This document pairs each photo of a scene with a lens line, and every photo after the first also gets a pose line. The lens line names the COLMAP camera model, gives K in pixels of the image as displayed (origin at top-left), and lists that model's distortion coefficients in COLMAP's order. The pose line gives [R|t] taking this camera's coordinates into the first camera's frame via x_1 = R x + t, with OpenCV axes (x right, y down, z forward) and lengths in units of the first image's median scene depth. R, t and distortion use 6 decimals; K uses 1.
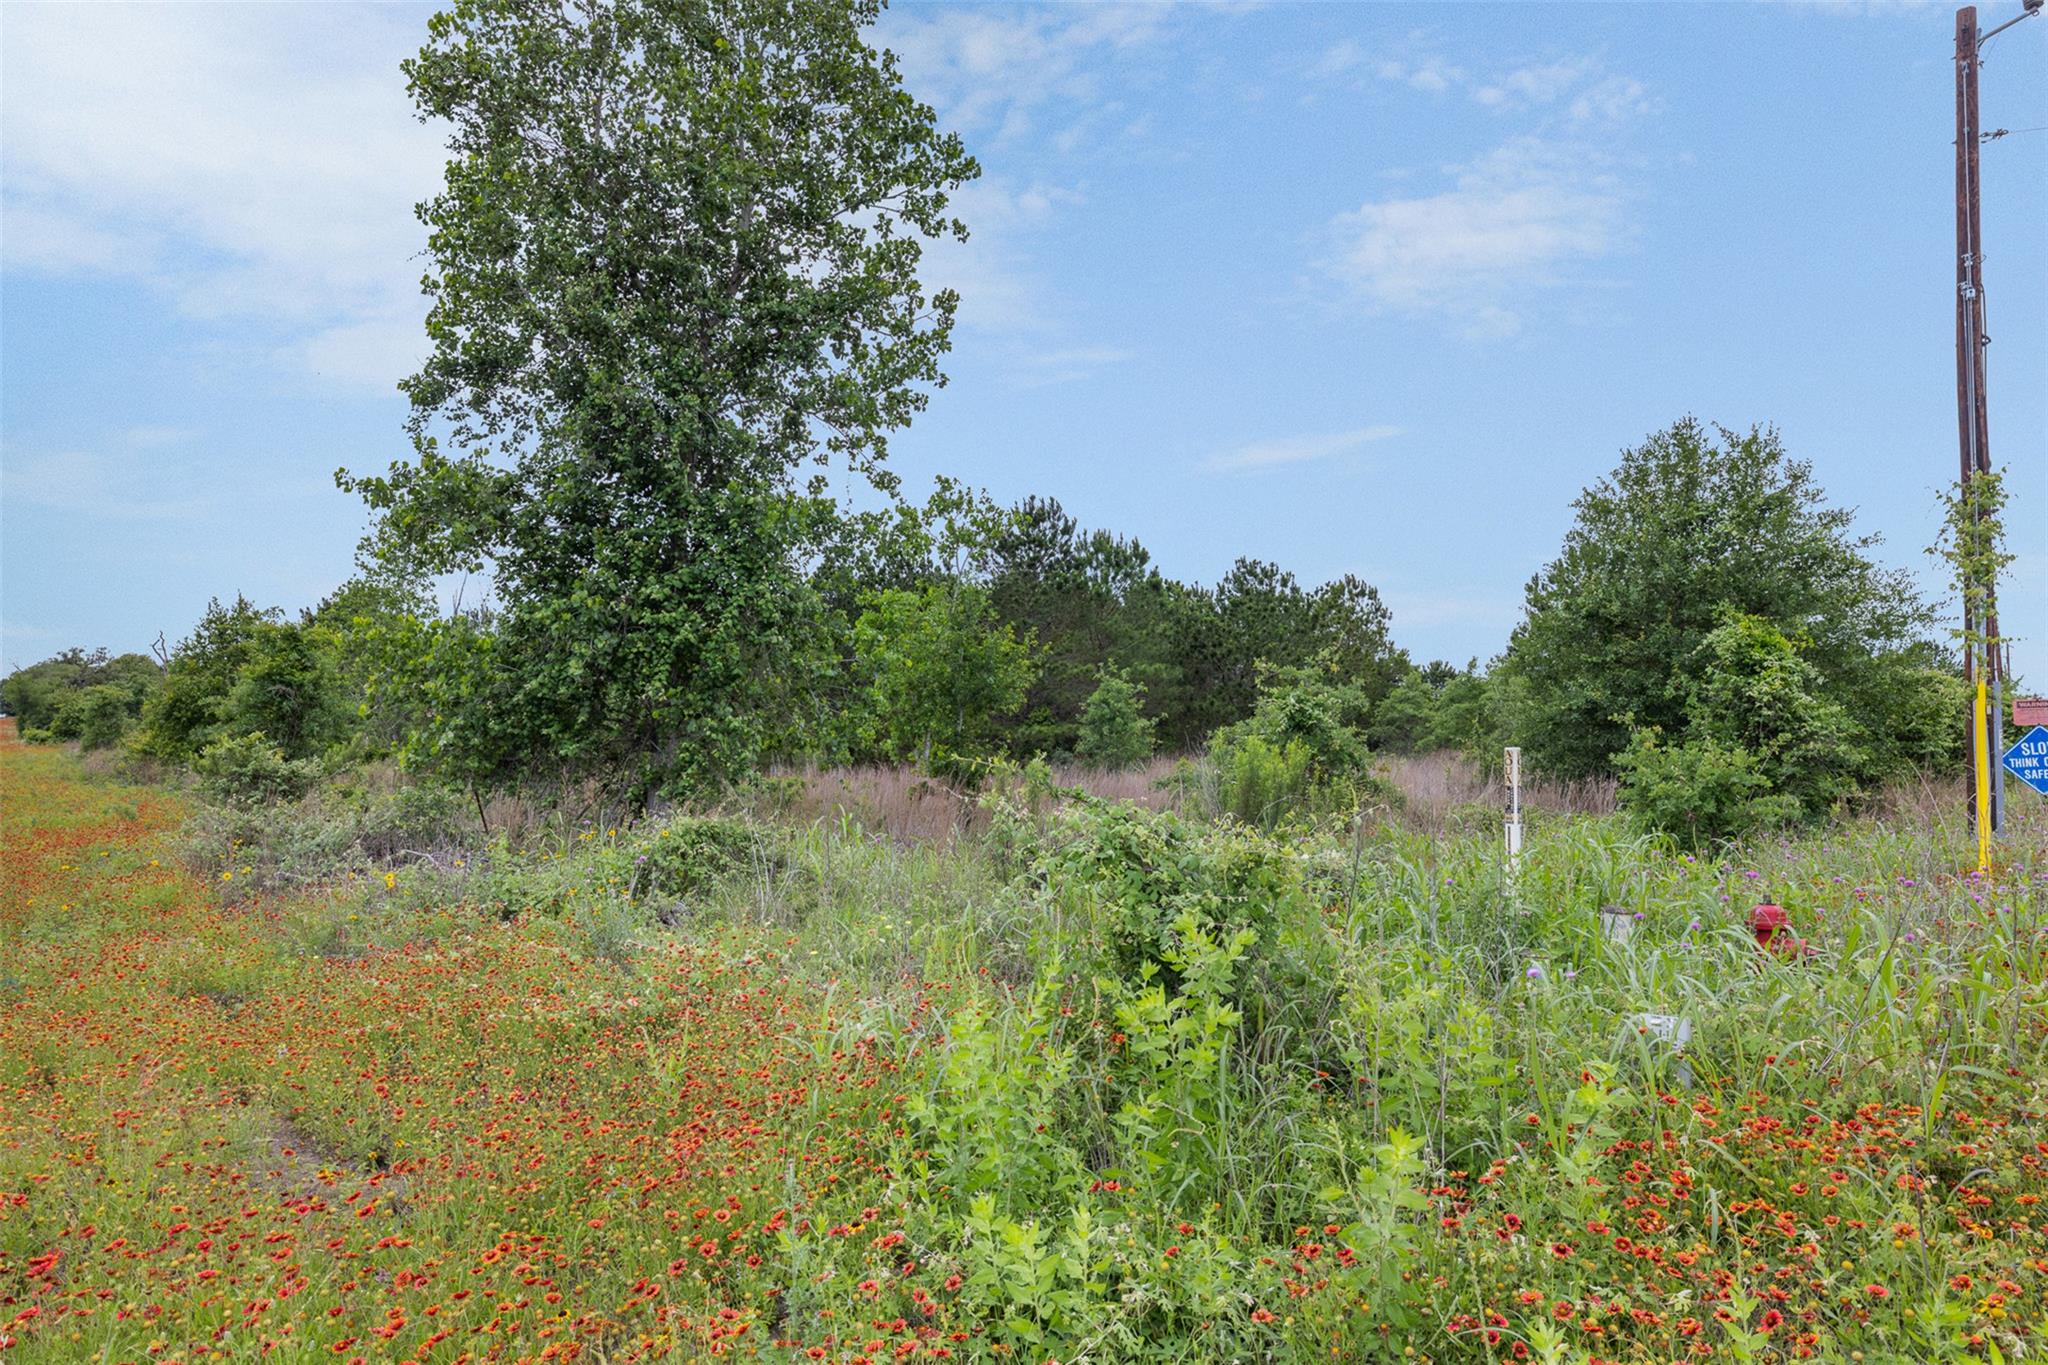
lens RADIAL K [[1190.7, 0, 1024.0], [0, 1190.7, 682.5], [0, 0, 1]] dist [-0.021731, 0.001755]
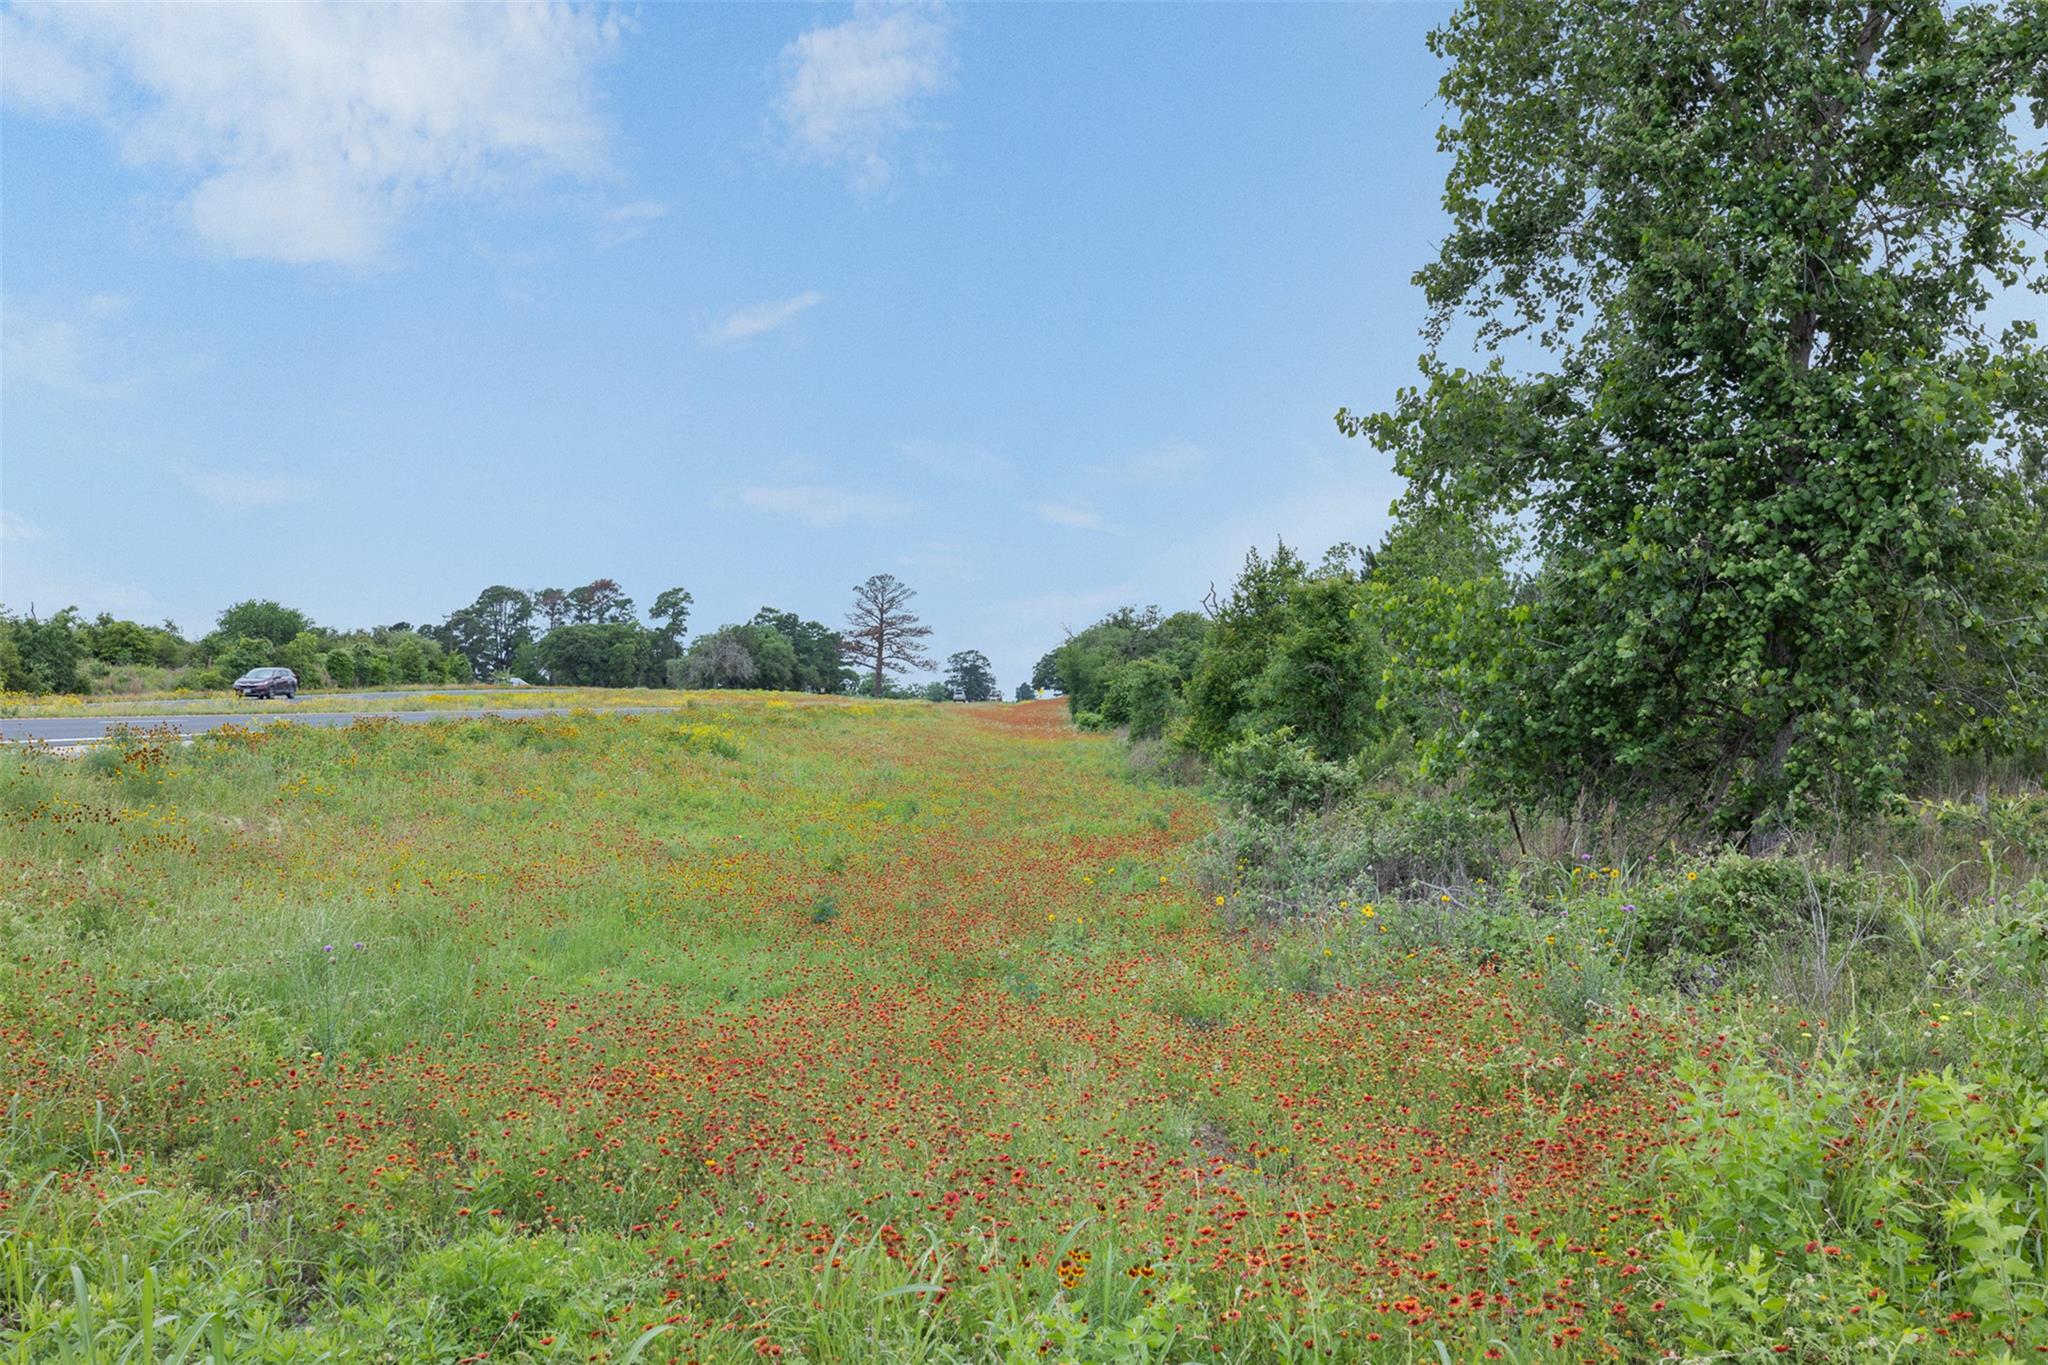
lens RADIAL K [[2085.2, 0, 1024.0], [0, 2085.2, 682.5], [0, 0, 1]] dist [0.000135, 0.000934]
pose [[0.738394, -0.007780, -0.674325, 0.192420], [0.029374, 0.999355, 0.020636, -0.024073], [0.673730, -0.035045, 0.738146, -0.176974]]
